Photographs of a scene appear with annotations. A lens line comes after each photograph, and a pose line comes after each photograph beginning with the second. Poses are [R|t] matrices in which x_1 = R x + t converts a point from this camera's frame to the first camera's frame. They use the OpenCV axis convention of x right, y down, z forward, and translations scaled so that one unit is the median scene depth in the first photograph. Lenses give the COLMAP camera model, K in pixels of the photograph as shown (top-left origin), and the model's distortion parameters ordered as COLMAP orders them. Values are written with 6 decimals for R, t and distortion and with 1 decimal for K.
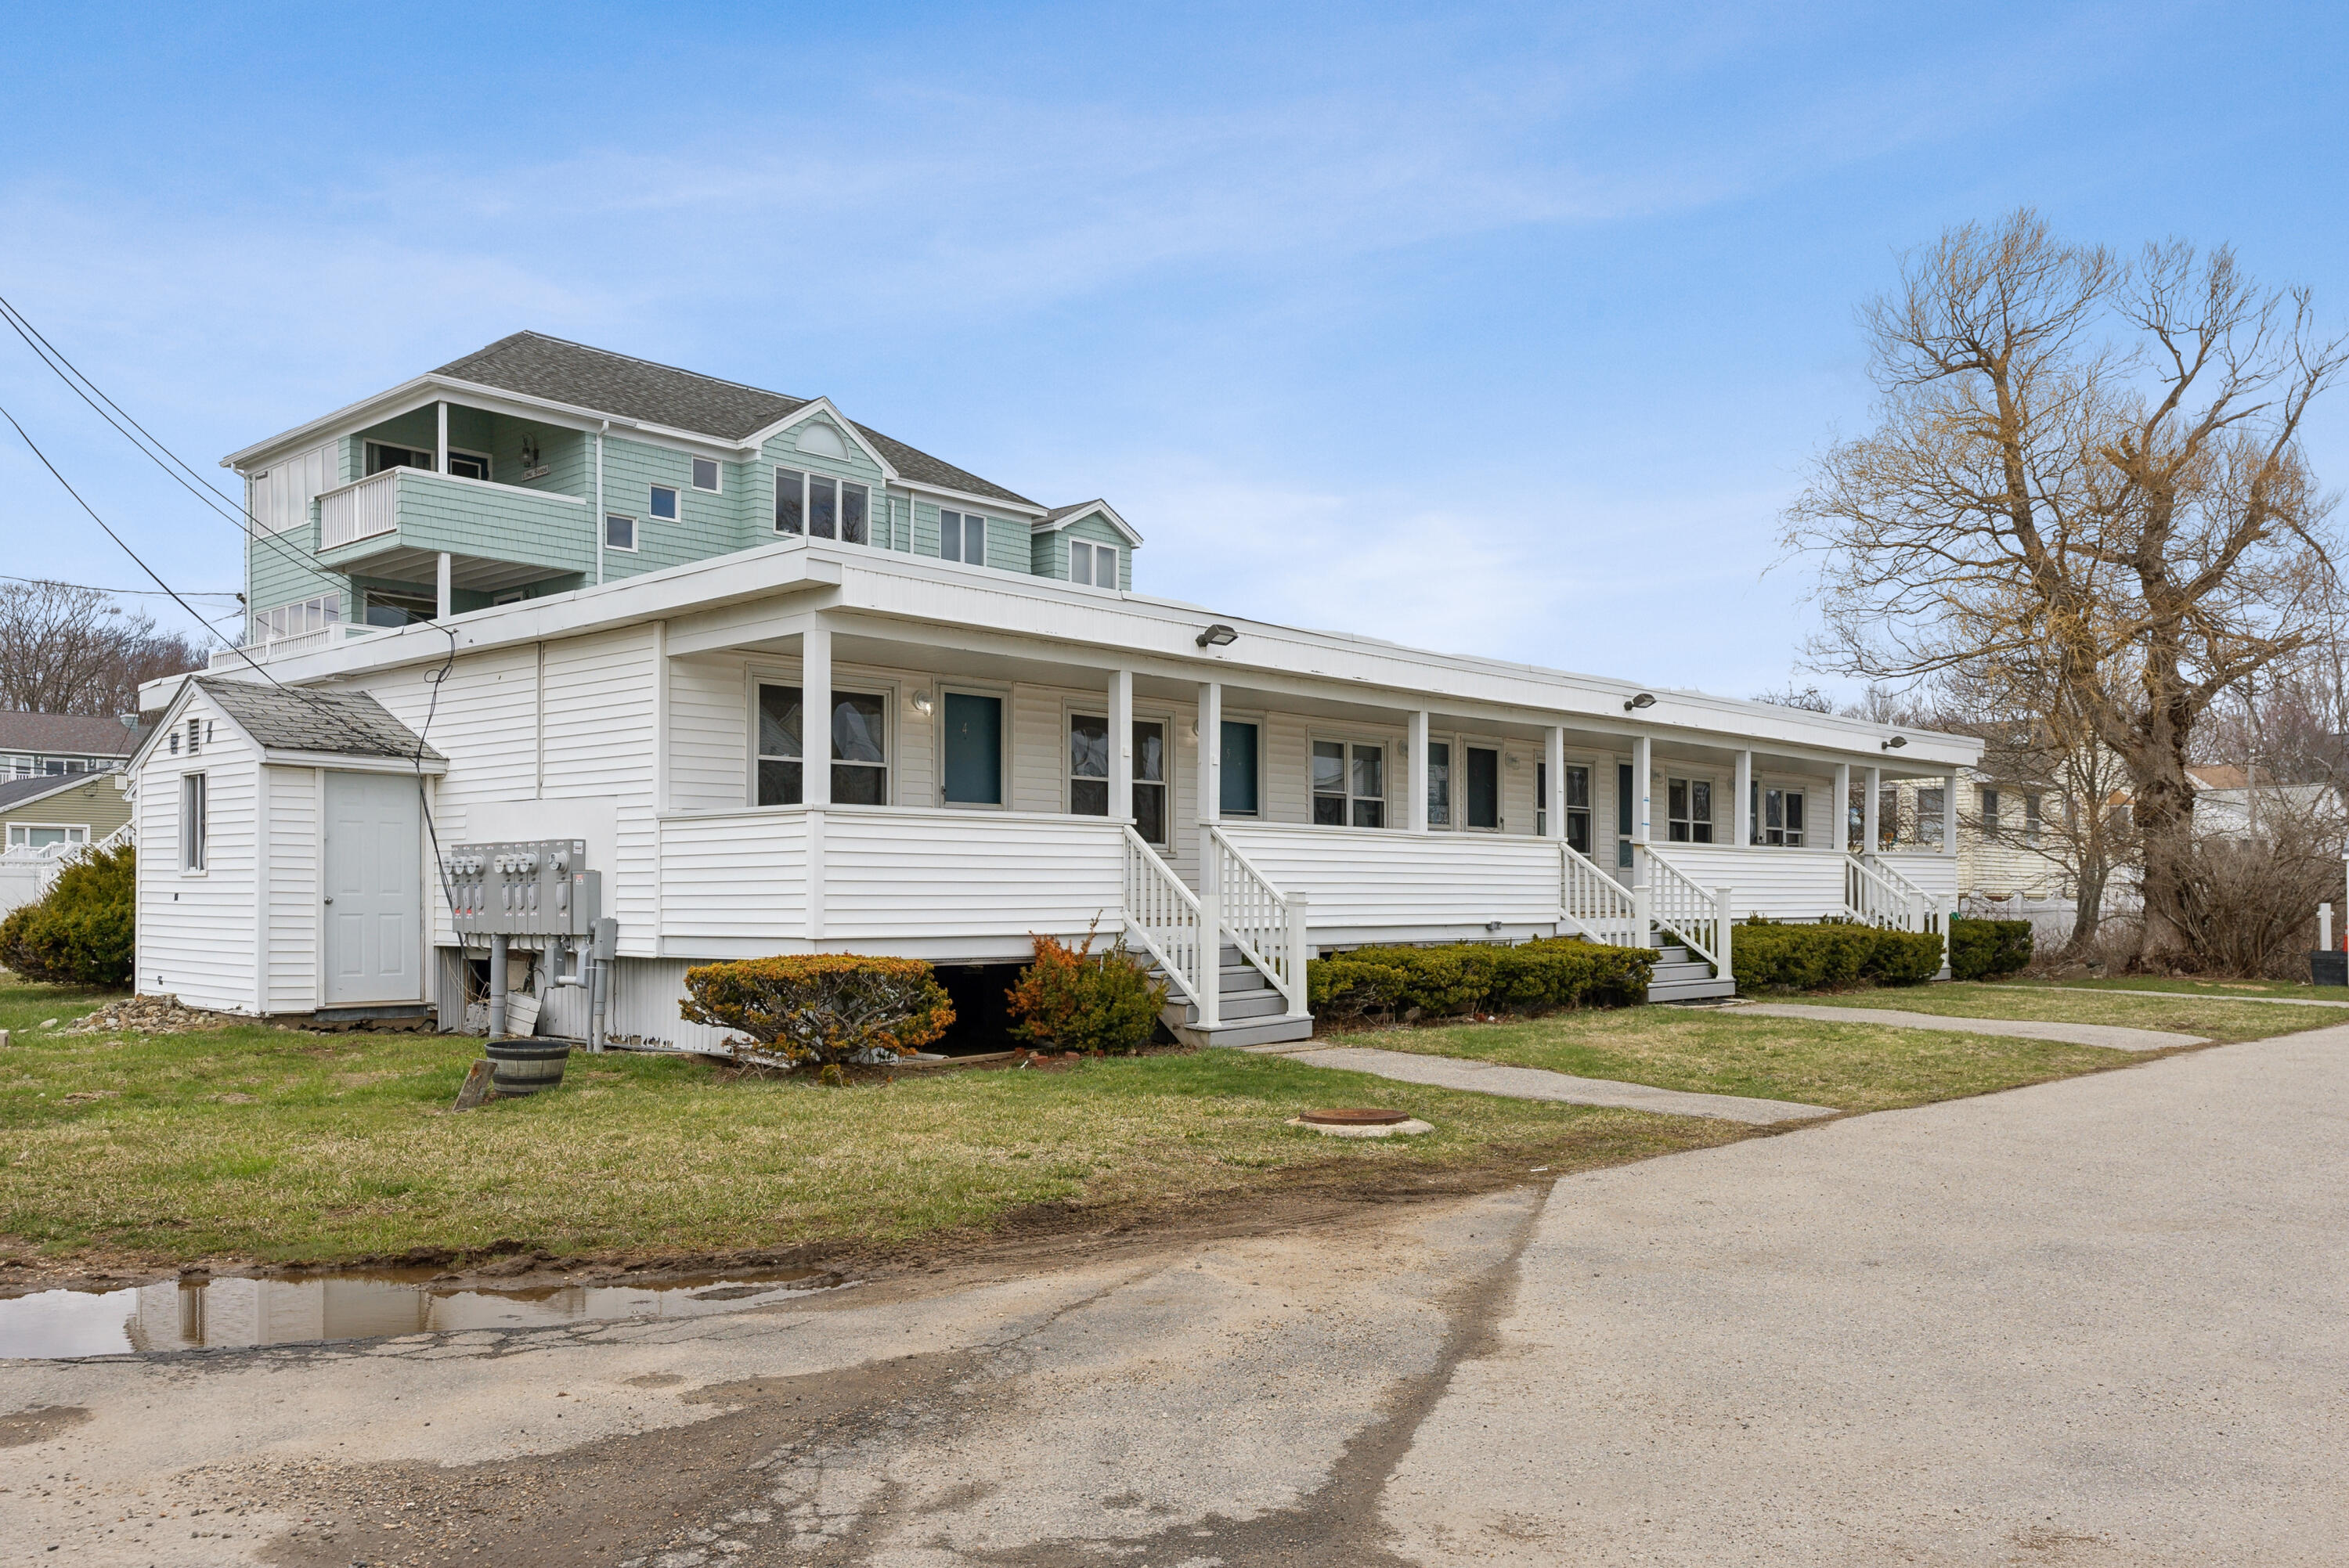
lens RADIAL K [[1859.4, 0, 1134.6], [0, 1859.4, 887.5], [0, 0, 1]] dist [0.003701, -0.002140]
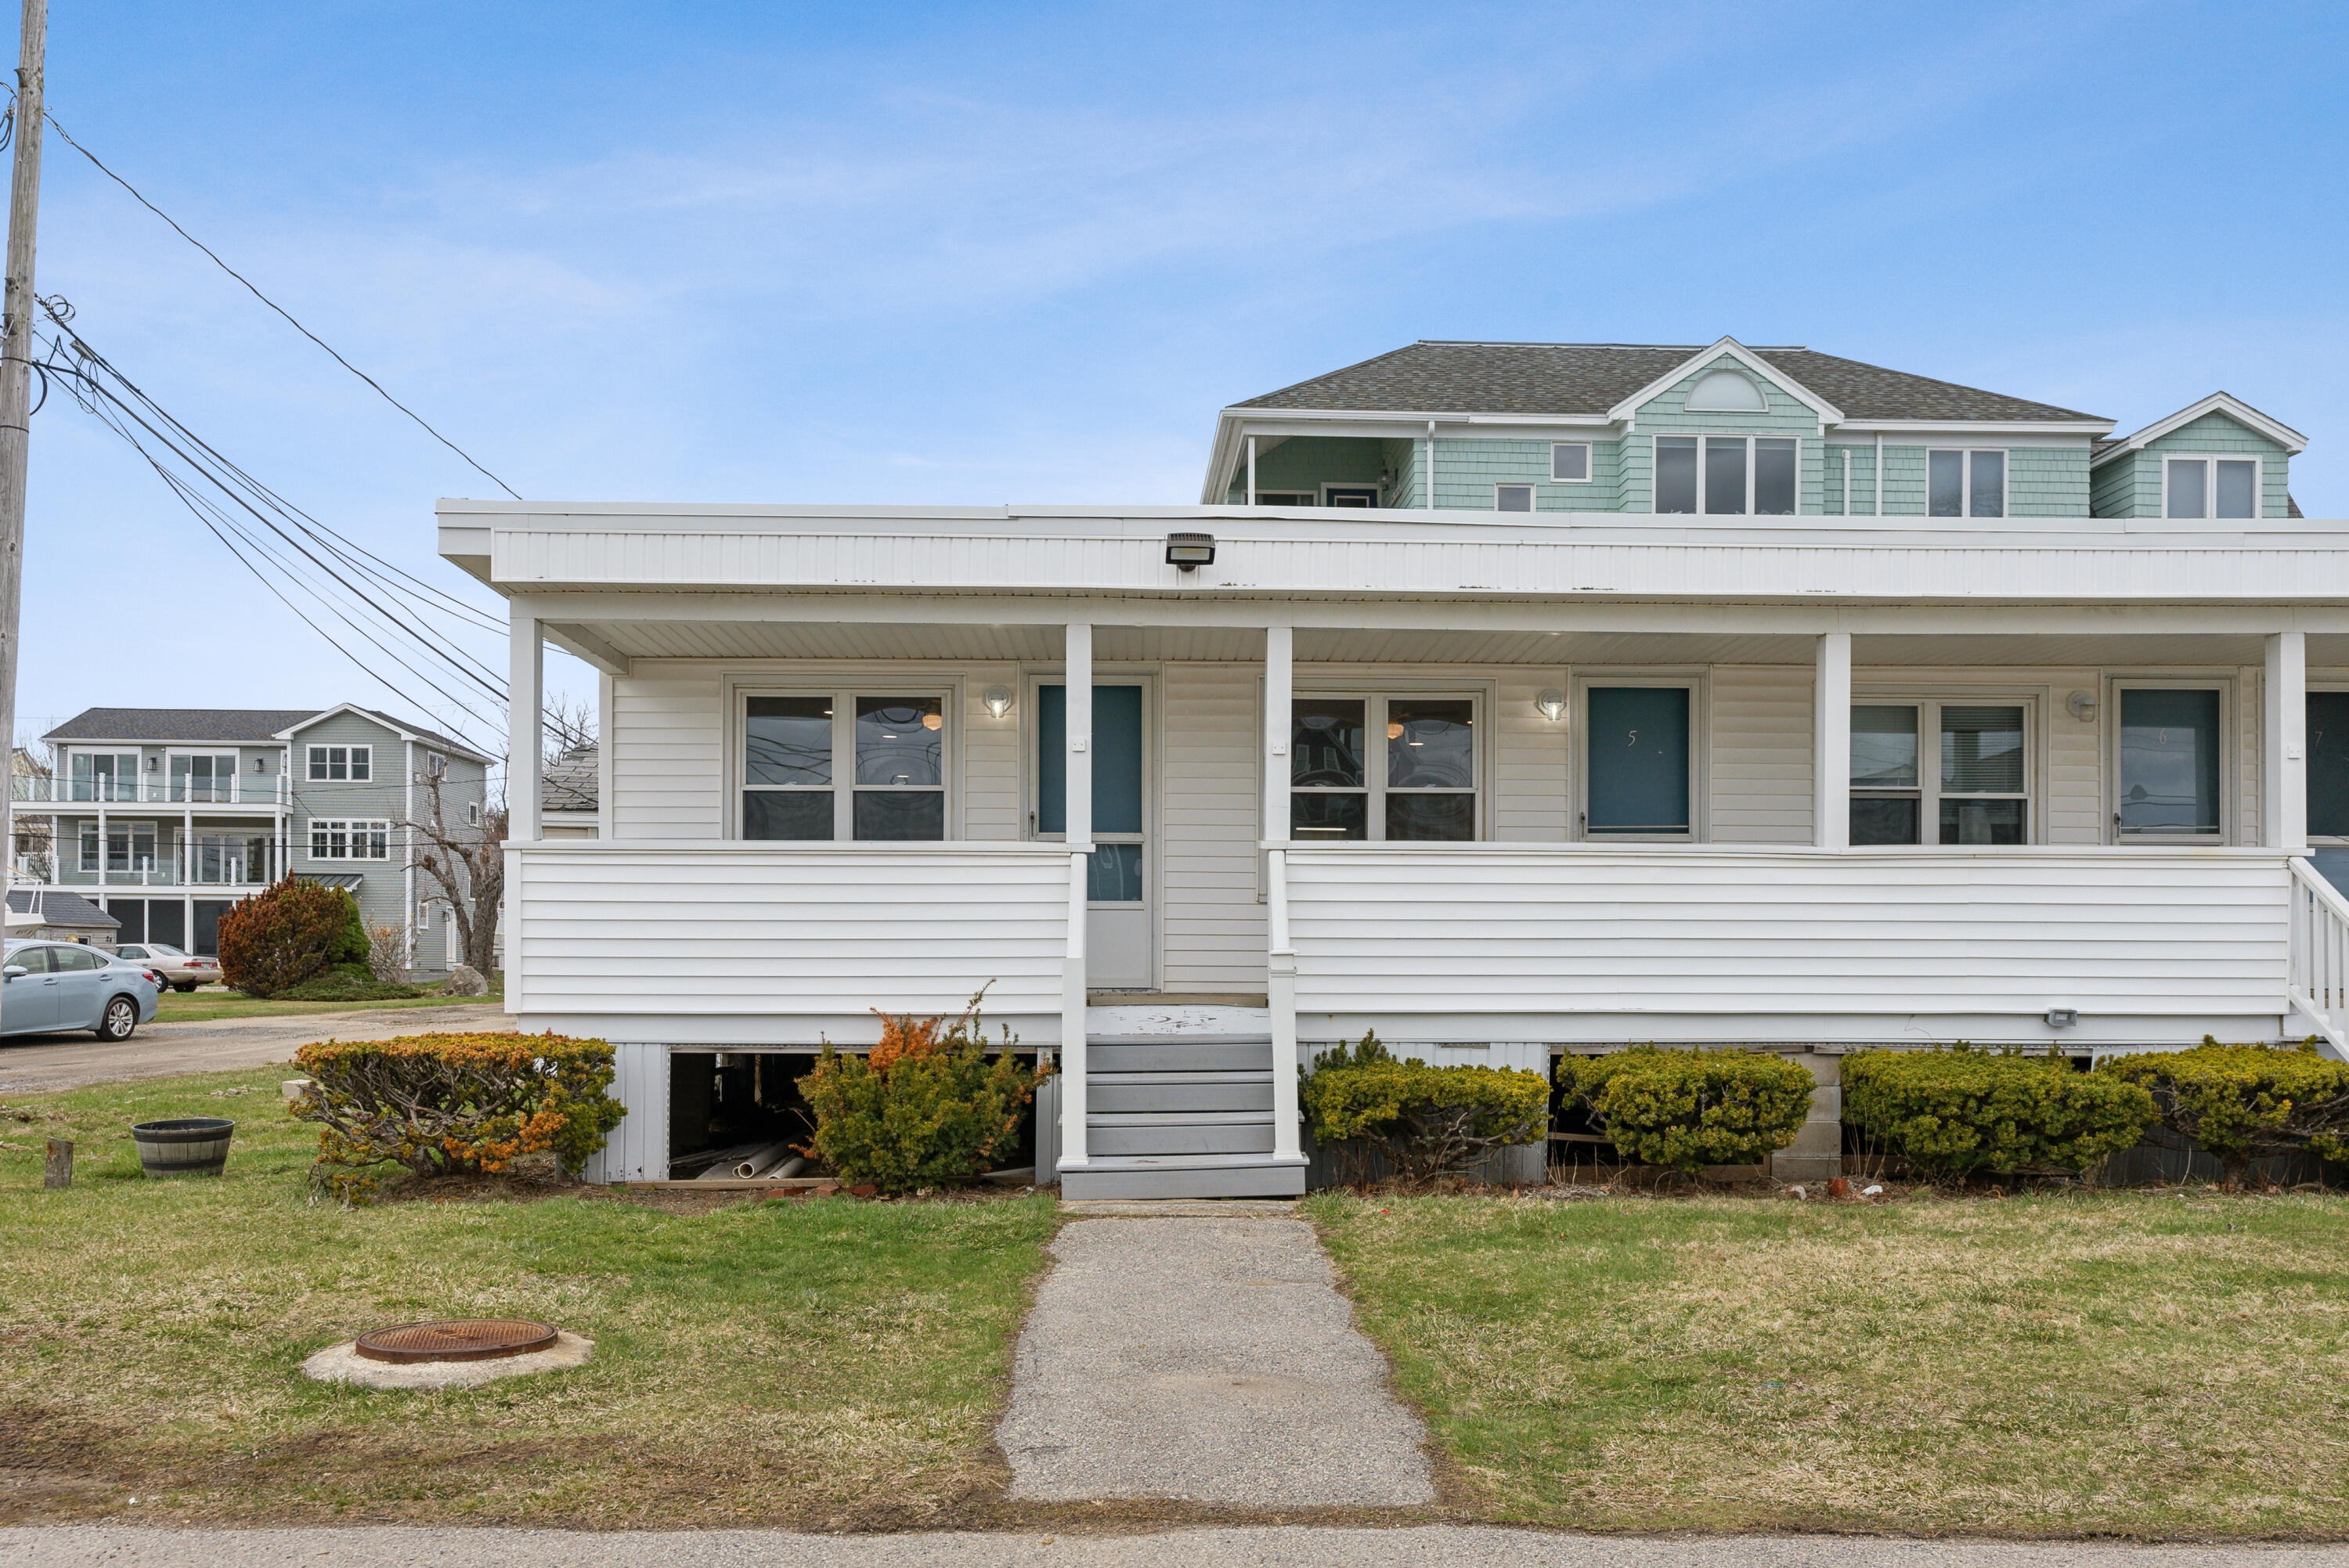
lens RADIAL K [[1859.4, 0, 1111.9], [0, 1859.4, 975.3], [0, 0, 1]] dist [0.003701, -0.002140]
pose [[0.702464, 0.008573, -0.711668, 0.250003], [0.000807, 0.999917, 0.012842, 0.000847], [0.711719, -0.009595, 0.702399, 0.279505]]
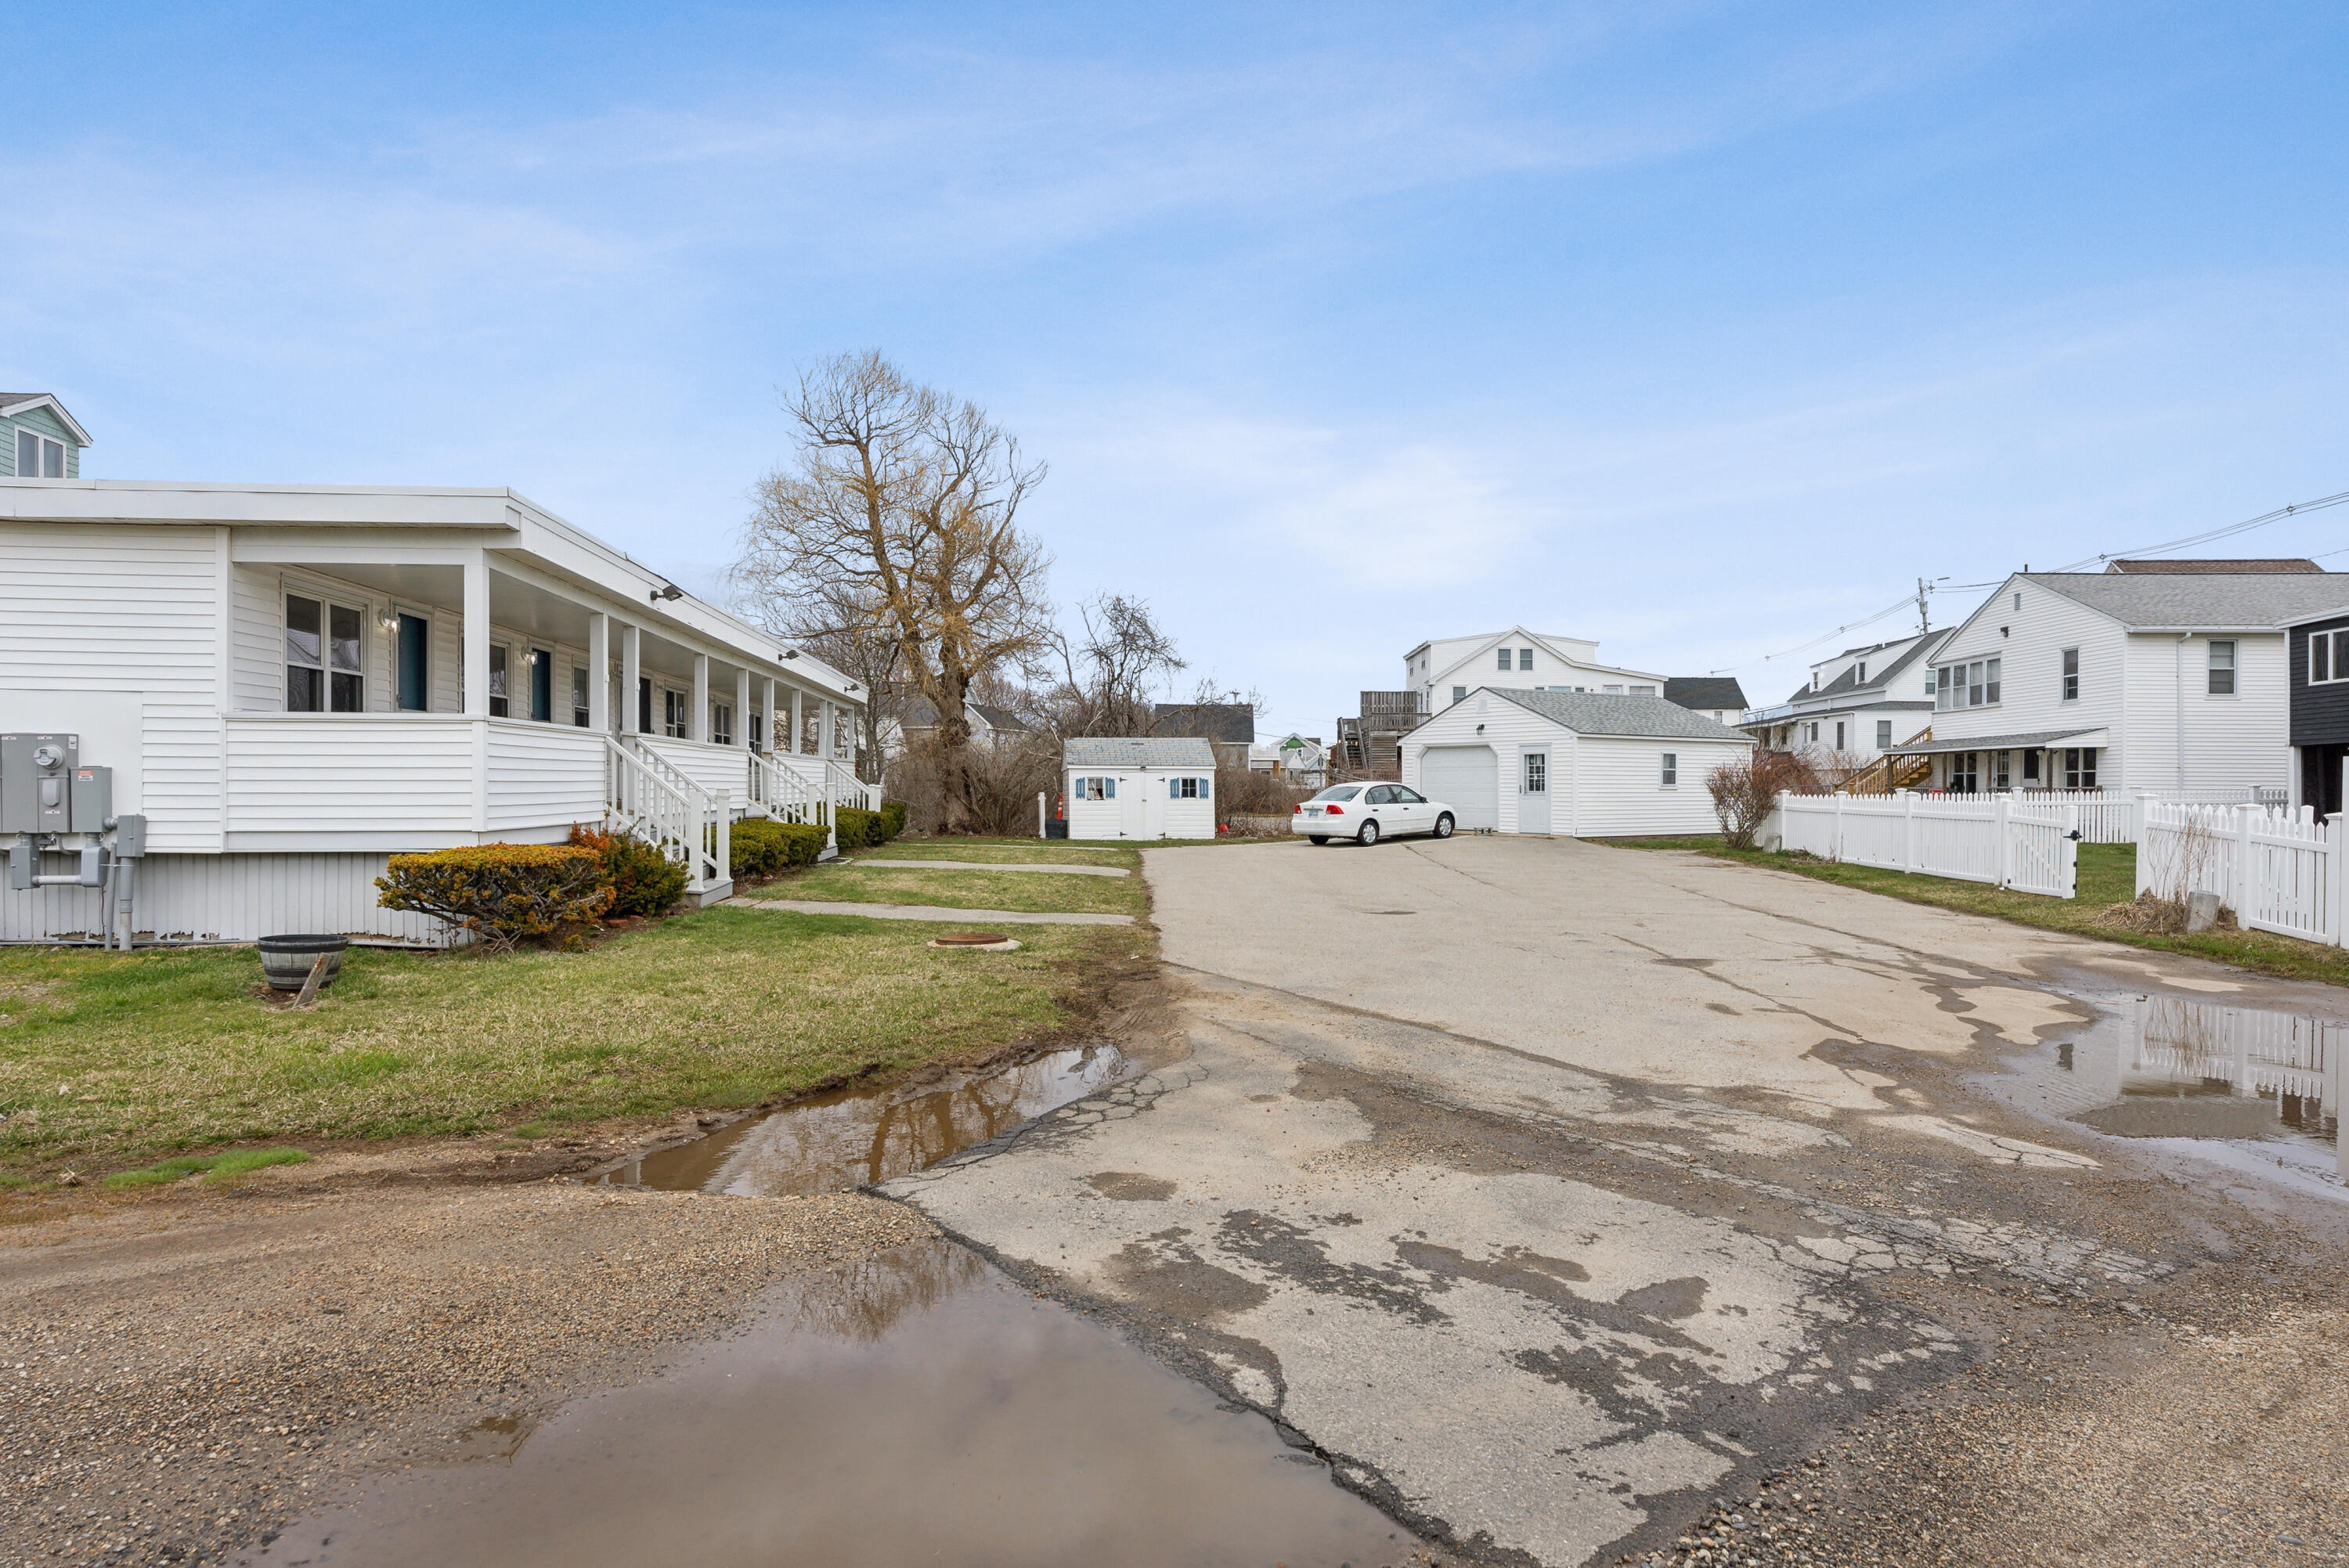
lens RADIAL K [[1367.6, 0, 1178.9], [0, 1367.6, 783.7], [0, 0, 1]] dist [0.005191, 0.001673]
pose [[0.657373, 0.004059, 0.753554, -0.236734], [-0.009086, 0.999955, 0.002540, -0.003653], [-0.753511, -0.008516, 0.657381, 0.048848]]
